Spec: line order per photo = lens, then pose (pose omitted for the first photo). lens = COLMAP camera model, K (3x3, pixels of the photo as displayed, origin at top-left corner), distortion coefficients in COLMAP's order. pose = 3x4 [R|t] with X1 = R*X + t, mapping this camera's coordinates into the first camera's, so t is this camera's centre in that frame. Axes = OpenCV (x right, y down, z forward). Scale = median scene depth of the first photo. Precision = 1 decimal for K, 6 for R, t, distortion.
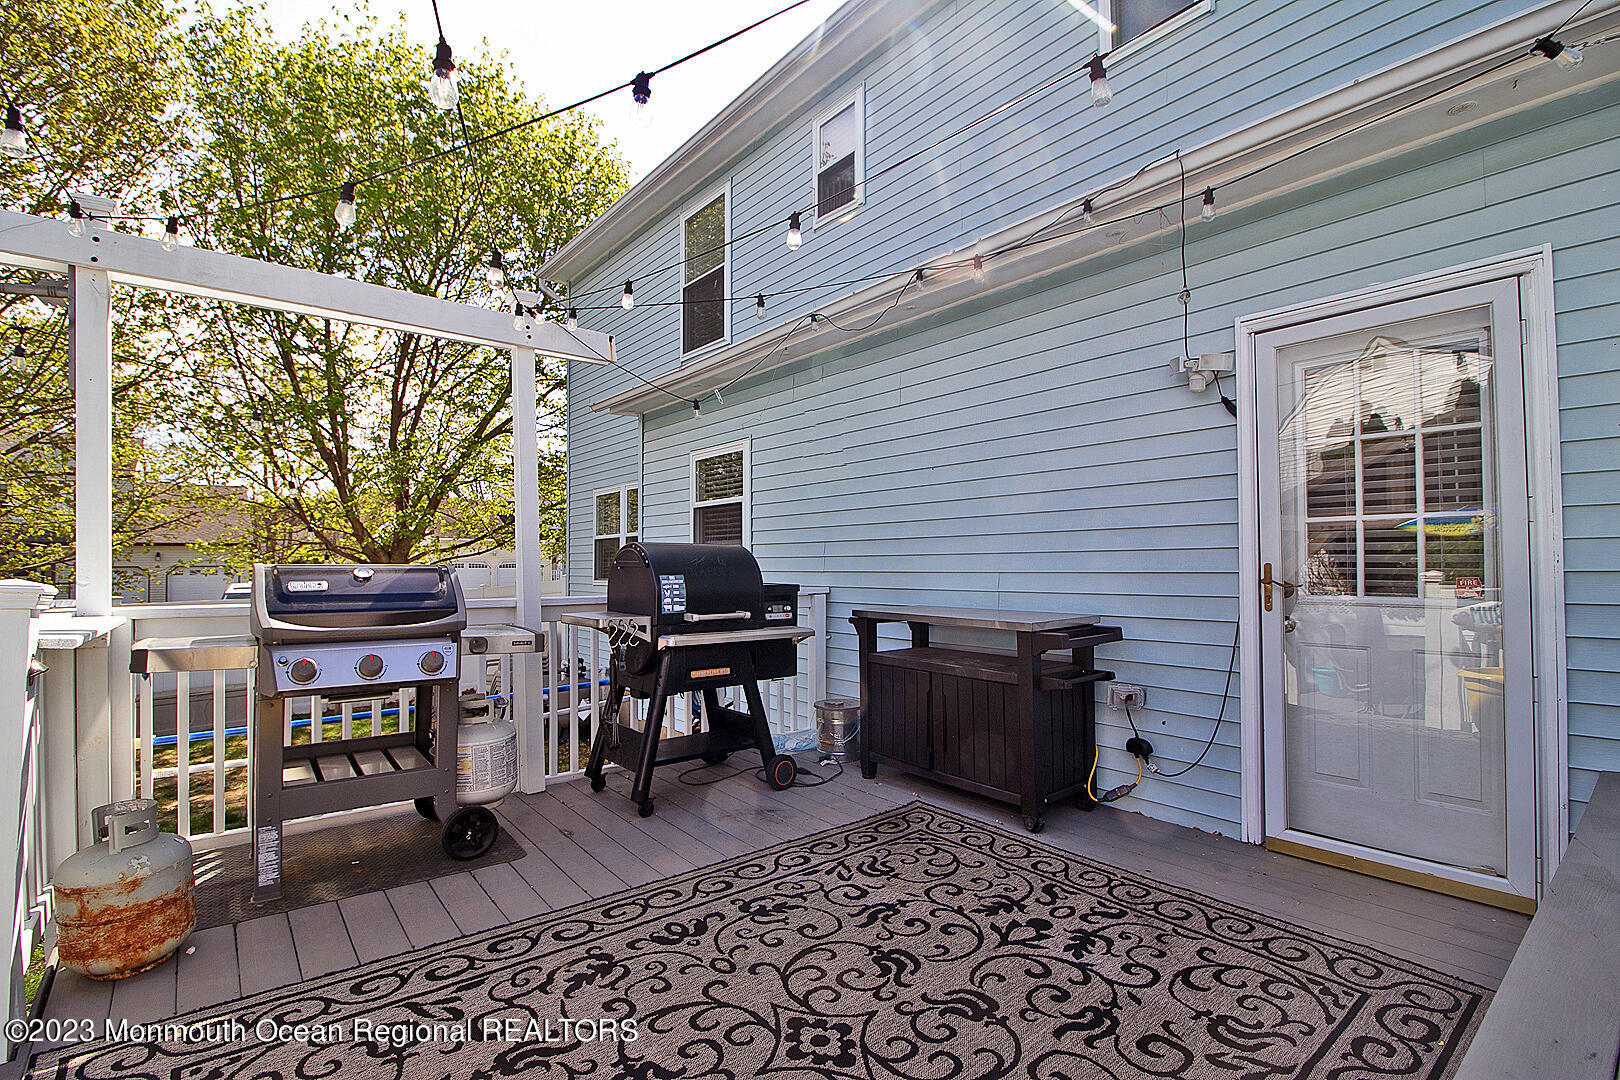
lens RADIAL K [[739.1, 0, 811.7], [0, 739.1, 554.4], [0, 0, 1]] dist [-0.016978, -0.001820]
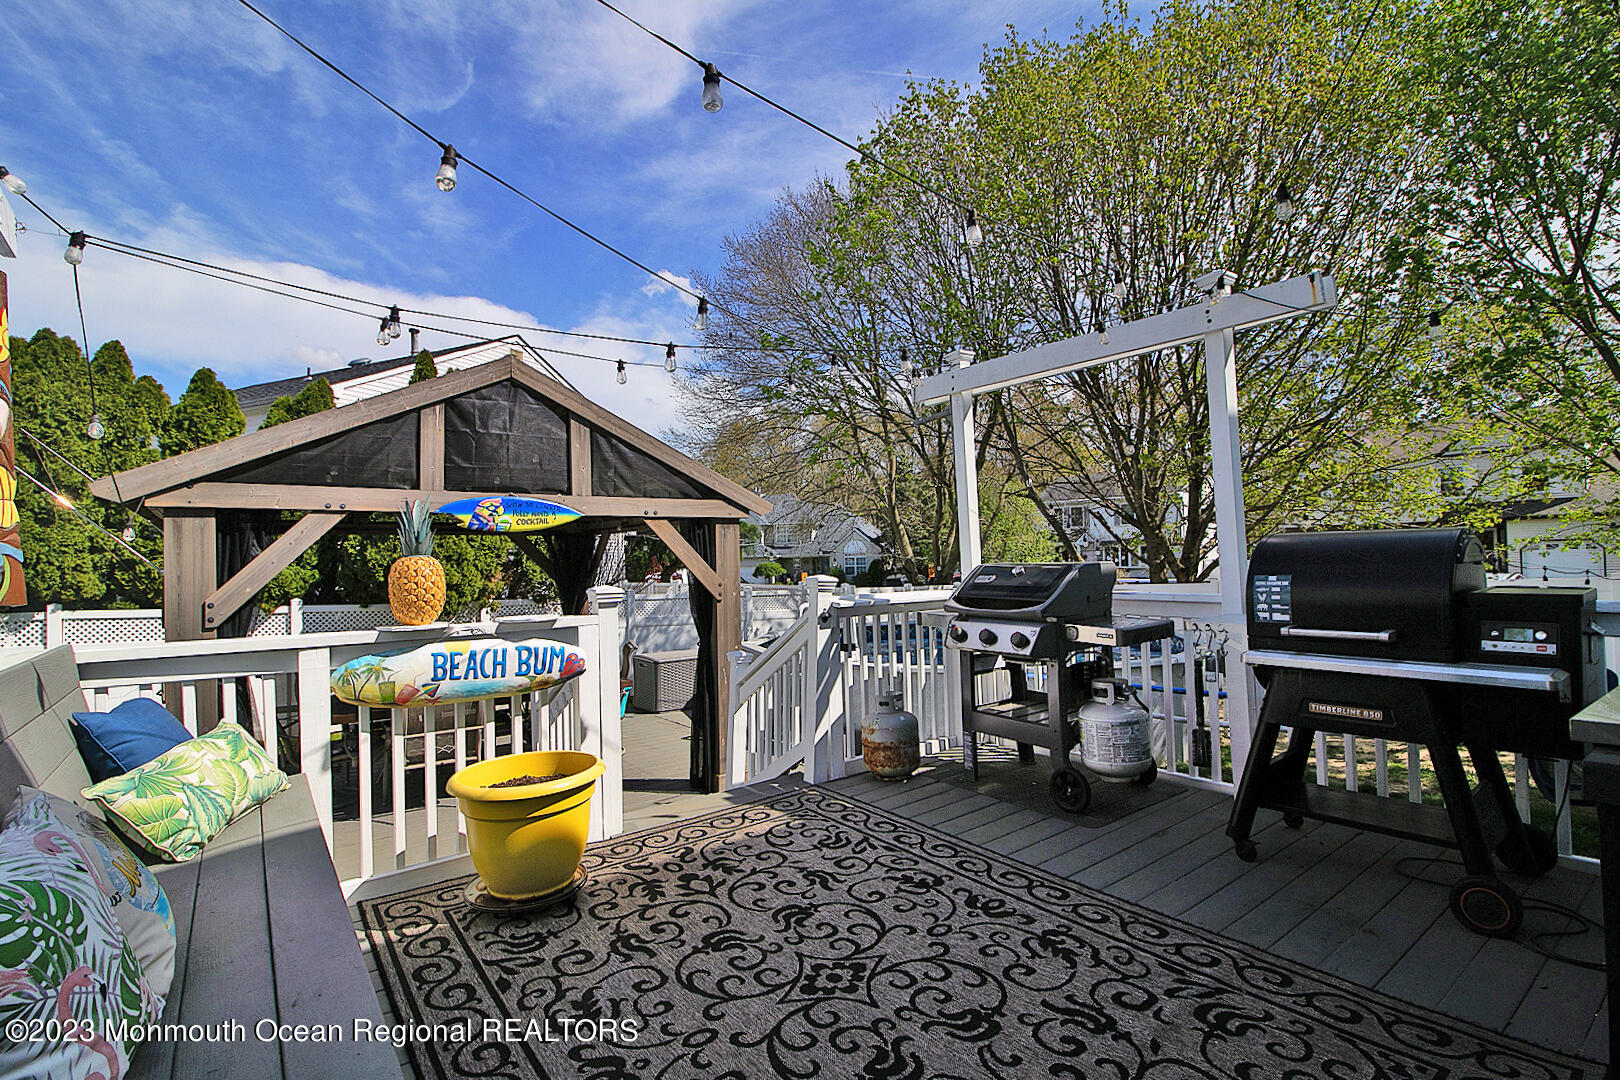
lens RADIAL K [[757.0, 0, 812.9], [0, 757.0, 539.0], [0, 0, 1]] dist [-0.017196, -0.000934]
pose [[-0.035061, -0.021469, -0.999155, 0.950422], [0.040502, 0.998917, -0.022885, -0.018595], [0.998564, -0.041270, -0.034154, 0.786372]]
